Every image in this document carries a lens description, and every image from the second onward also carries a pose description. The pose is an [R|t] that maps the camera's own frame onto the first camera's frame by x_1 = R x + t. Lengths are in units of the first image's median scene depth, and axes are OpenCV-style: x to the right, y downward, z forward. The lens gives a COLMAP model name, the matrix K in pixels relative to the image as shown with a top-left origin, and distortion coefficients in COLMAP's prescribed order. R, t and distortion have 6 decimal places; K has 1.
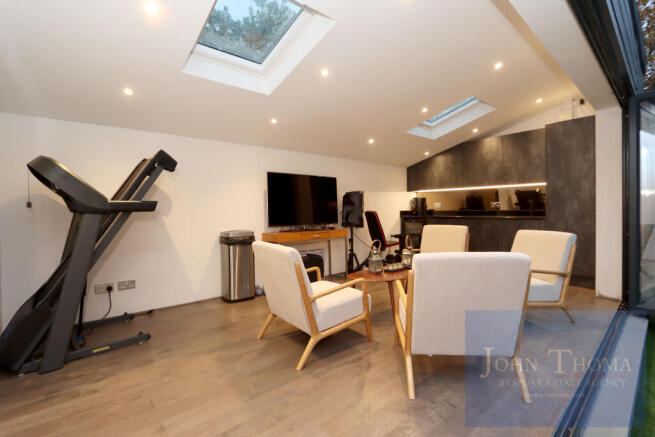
lens RADIAL K [[301.3, 0, 328.4], [0, 301.3, 219.9], [0, 0, 1]] dist [-0.017884, -0.001079]
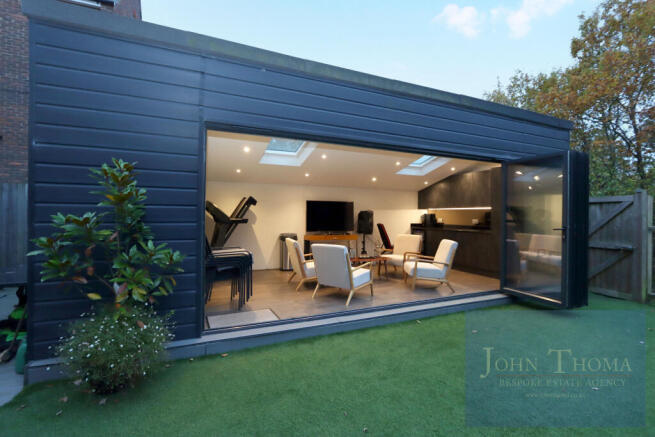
lens RADIAL K [[301.3, 0, 329.2], [0, 301.3, 217.2], [0, 0, 1]] dist [-0.017884, -0.001079]
pose [[0.952839, 0.019909, -0.302822, 0.377932], [-0.028242, 0.999333, -0.023165, -0.020769], [0.302159, 0.030625, 0.952766, -0.530695]]
